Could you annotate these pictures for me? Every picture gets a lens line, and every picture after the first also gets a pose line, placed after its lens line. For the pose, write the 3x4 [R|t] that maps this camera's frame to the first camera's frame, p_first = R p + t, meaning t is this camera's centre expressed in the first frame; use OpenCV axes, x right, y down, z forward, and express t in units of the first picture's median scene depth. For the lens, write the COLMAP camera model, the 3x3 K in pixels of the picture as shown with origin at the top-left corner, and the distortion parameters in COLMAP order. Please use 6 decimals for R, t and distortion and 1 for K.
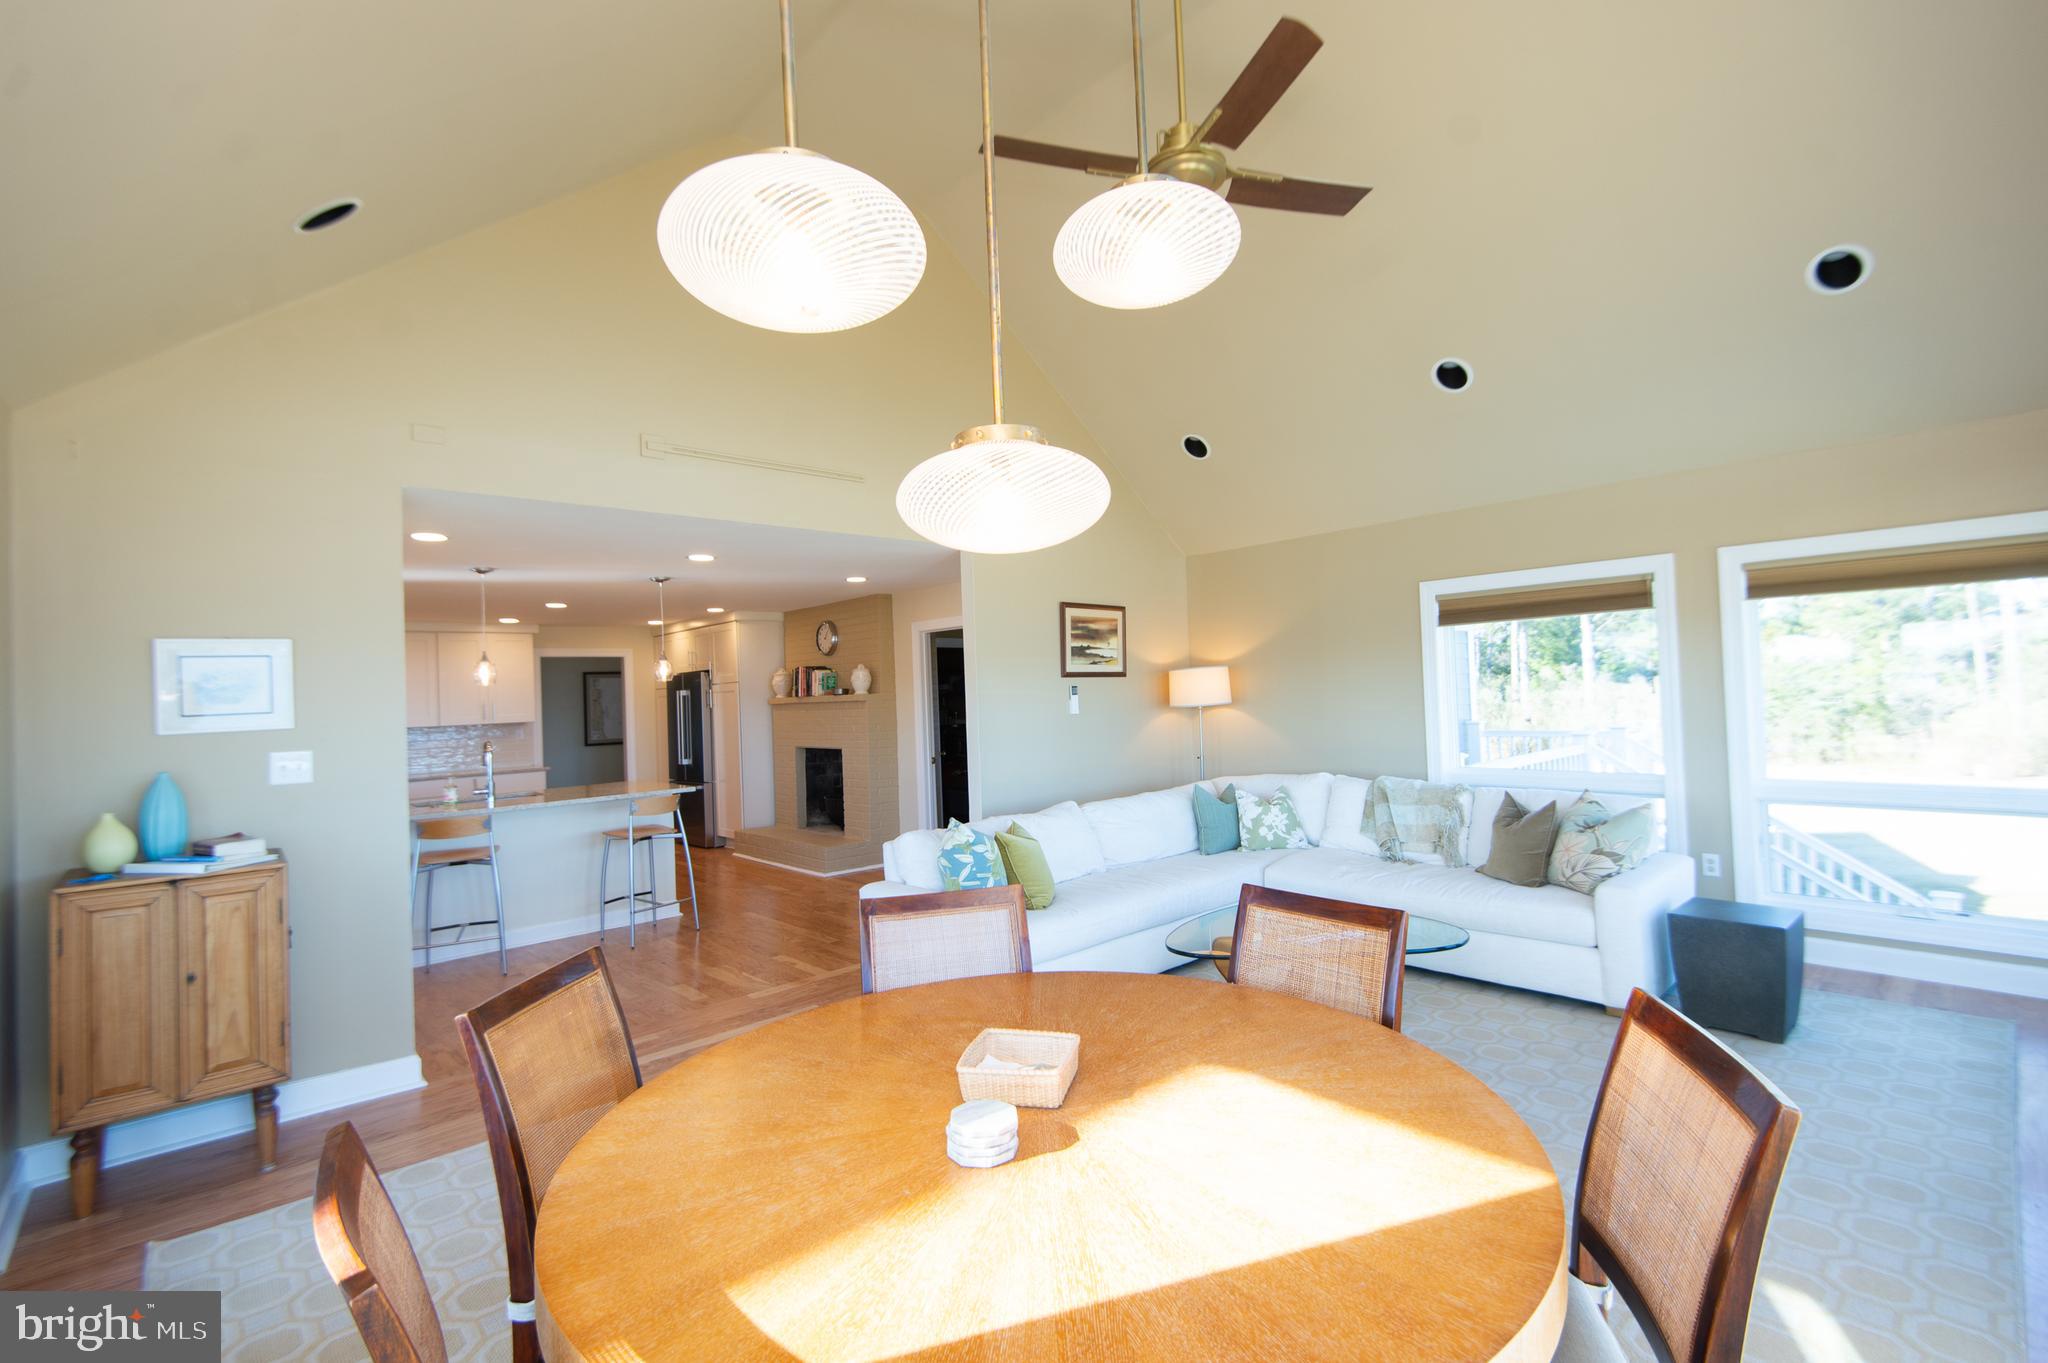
lens RADIAL K [[891.9, 0, 1024.0], [0, 891.9, 681.5], [0, 0, 1]] dist [0.001491, -0.000351]
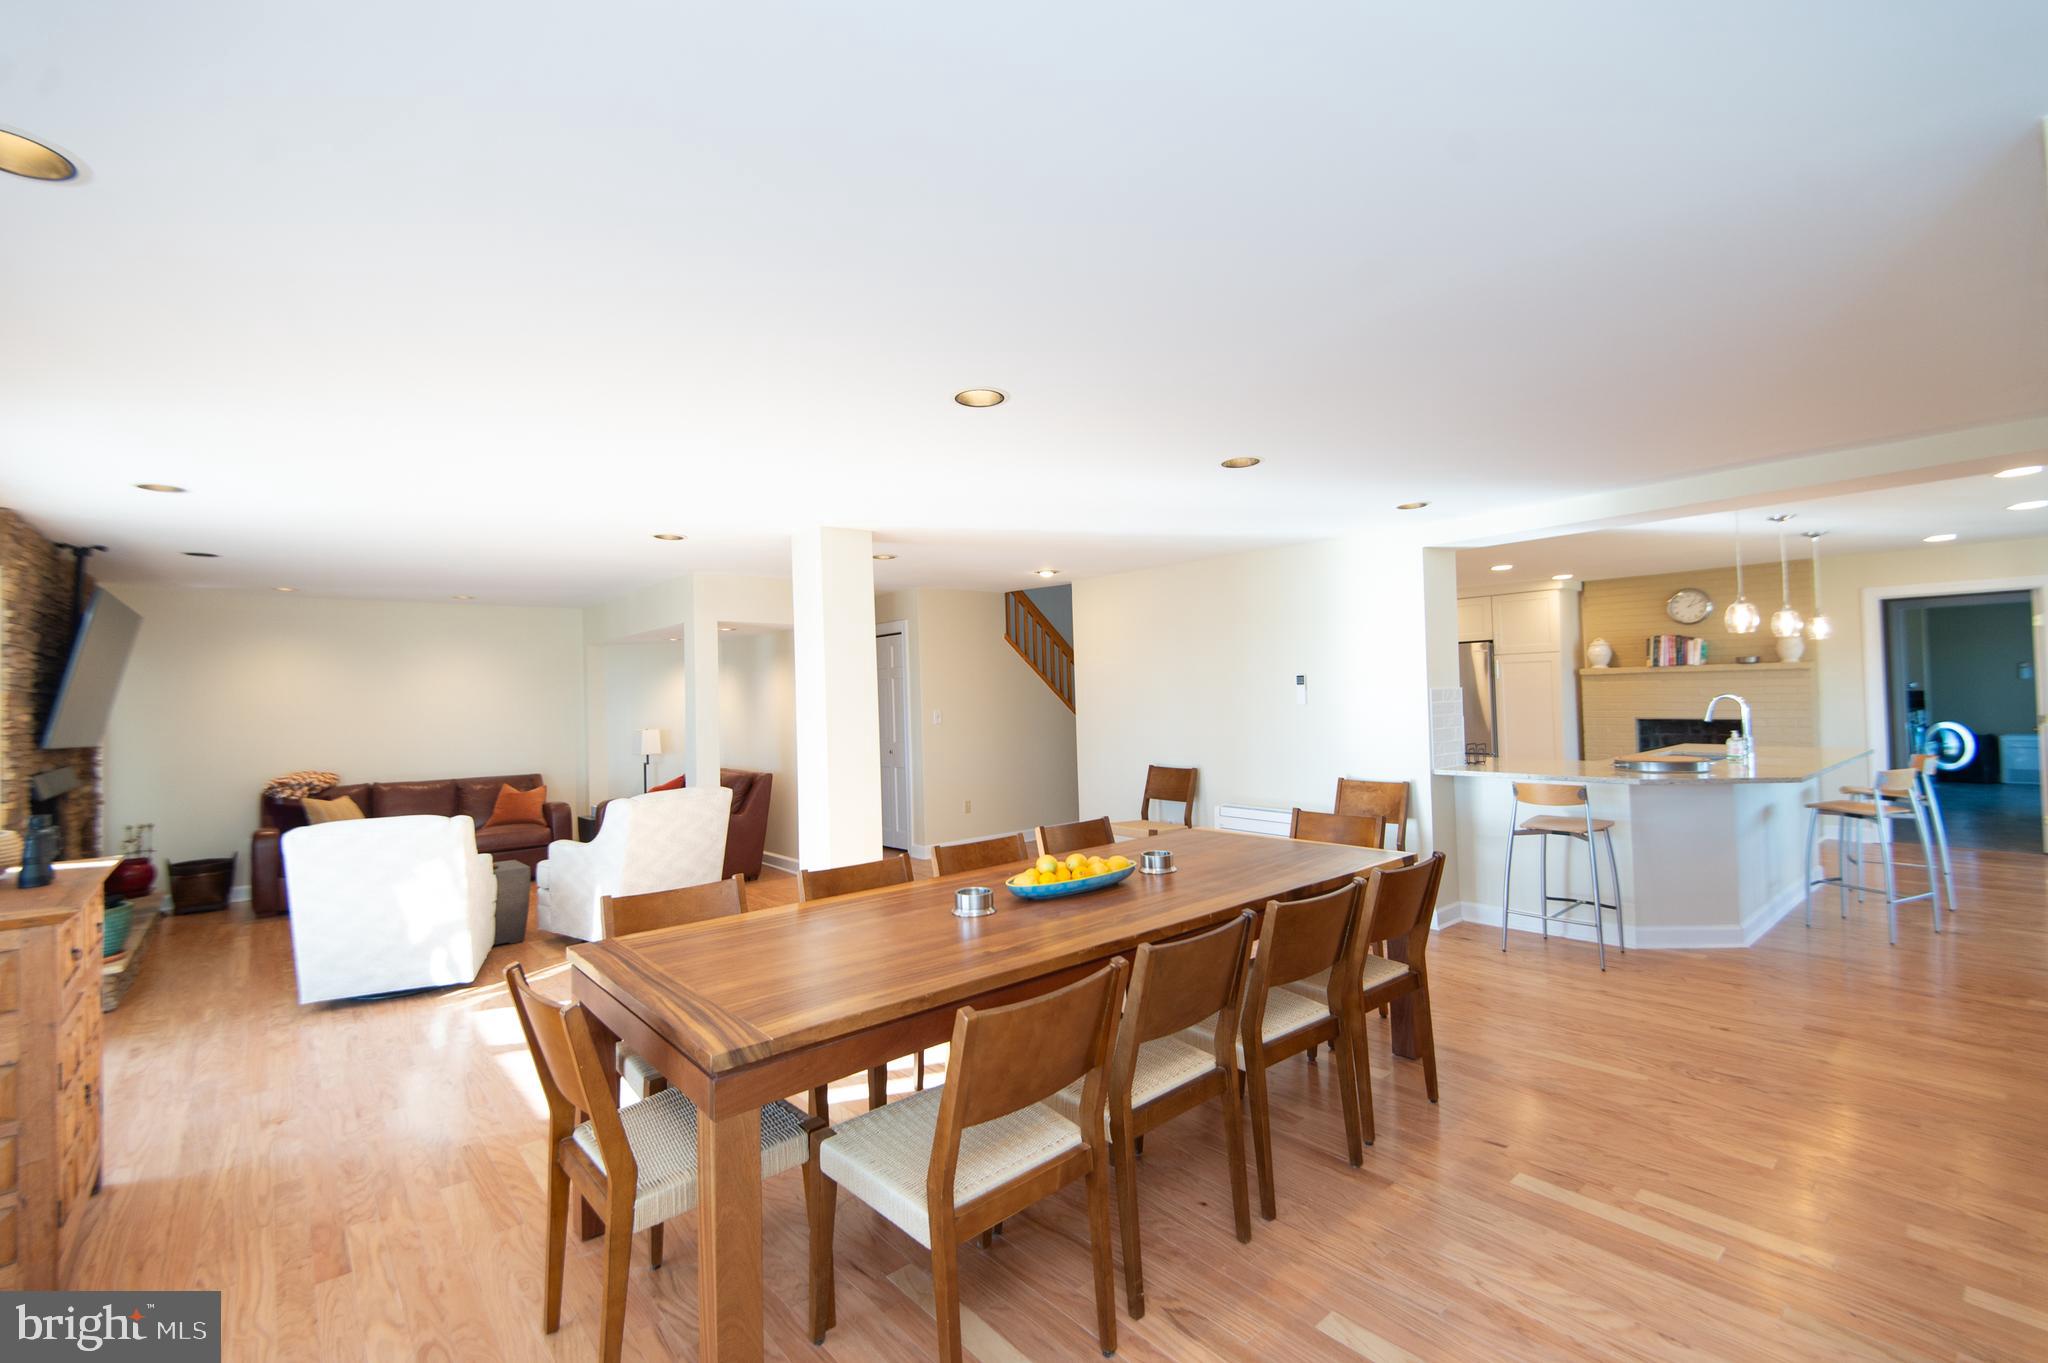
lens RADIAL K [[902.8, 0, 1024.0], [0, 902.8, 681.5], [0, 0, 1]] dist [-0.000681, 0.000116]
pose [[0.998718, 0.010408, -0.049546, -0.890859], [-0.009947, 0.999905, 0.009552, 0.031021], [0.049641, -0.009047, 0.998726, -0.015213]]
